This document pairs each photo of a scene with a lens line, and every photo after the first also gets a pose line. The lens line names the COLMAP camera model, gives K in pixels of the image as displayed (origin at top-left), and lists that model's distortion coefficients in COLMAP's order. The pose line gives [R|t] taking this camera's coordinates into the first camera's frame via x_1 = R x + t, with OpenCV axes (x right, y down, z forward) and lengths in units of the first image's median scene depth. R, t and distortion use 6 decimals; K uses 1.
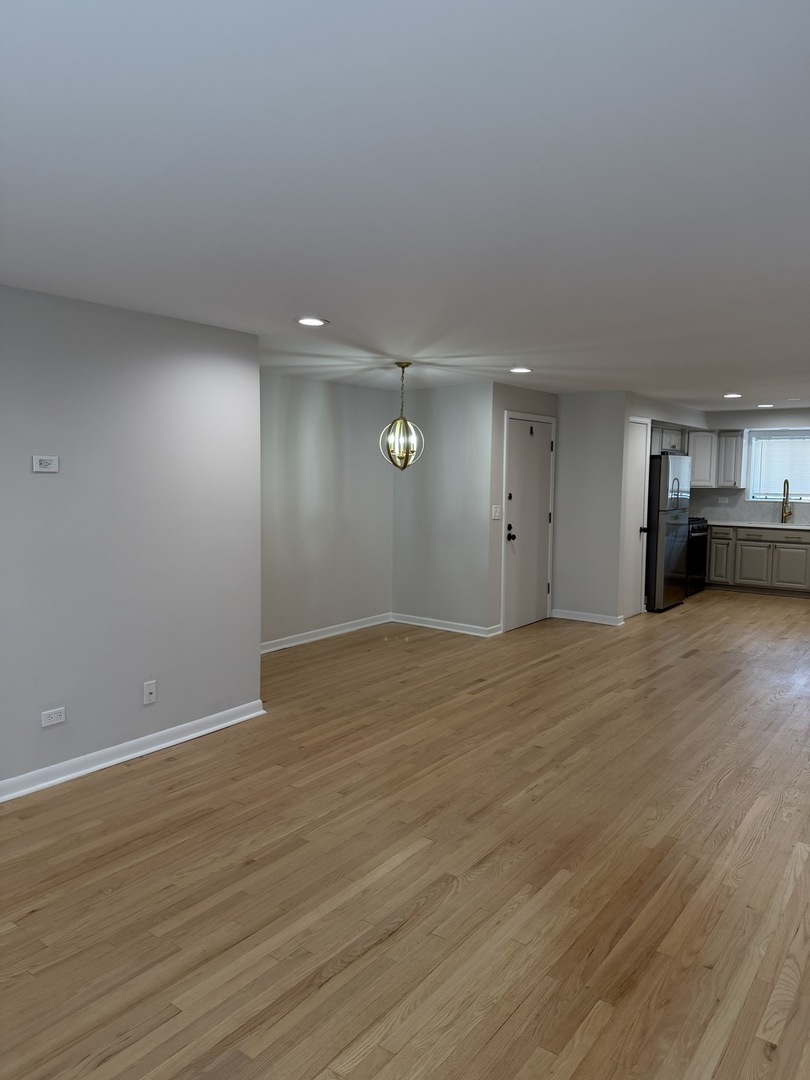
lens RADIAL K [[757.2, 0, 395.5], [0, 757.2, 536.3], [0, 0, 1]] dist [0.182109, -0.371560]
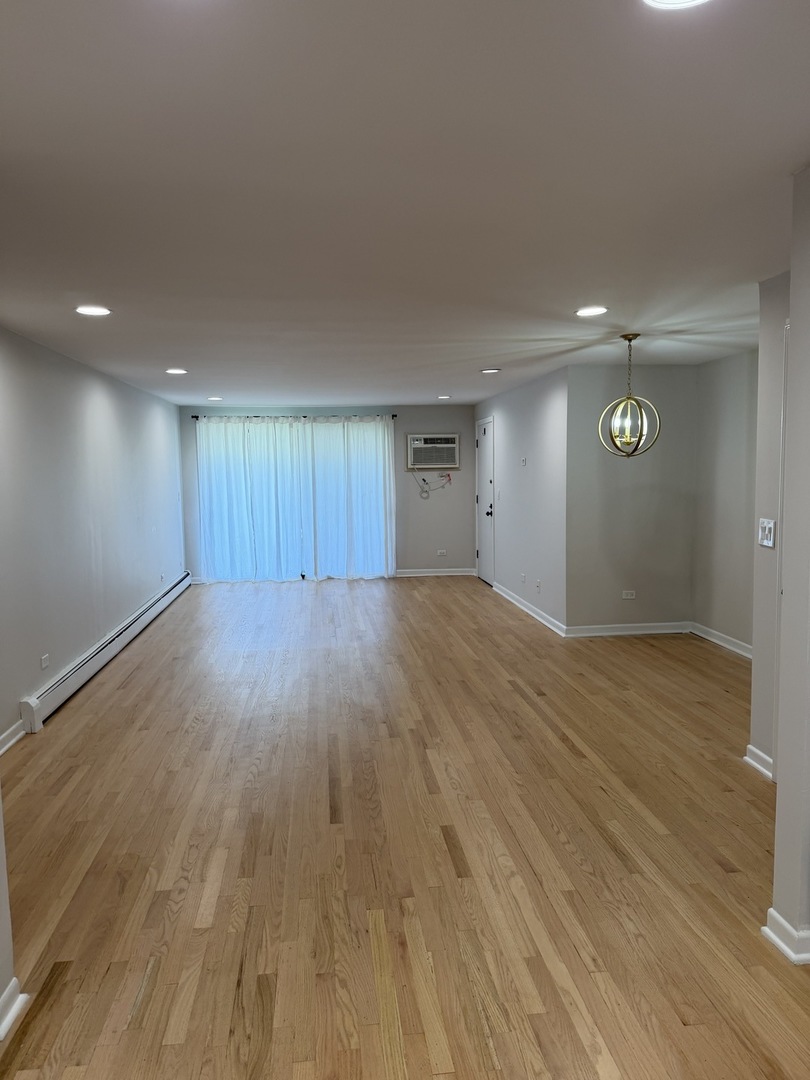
lens RADIAL K [[757.2, 0, 395.5], [0, 757.2, 536.3], [0, 0, 1]] dist [0.182109, -0.371560]
pose [[-0.733726, 0.064499, -0.676377, 0.825250], [-0.048060, 0.988064, 0.146357, -0.115426], [0.677744, 0.139893, -0.721868, 1.496037]]
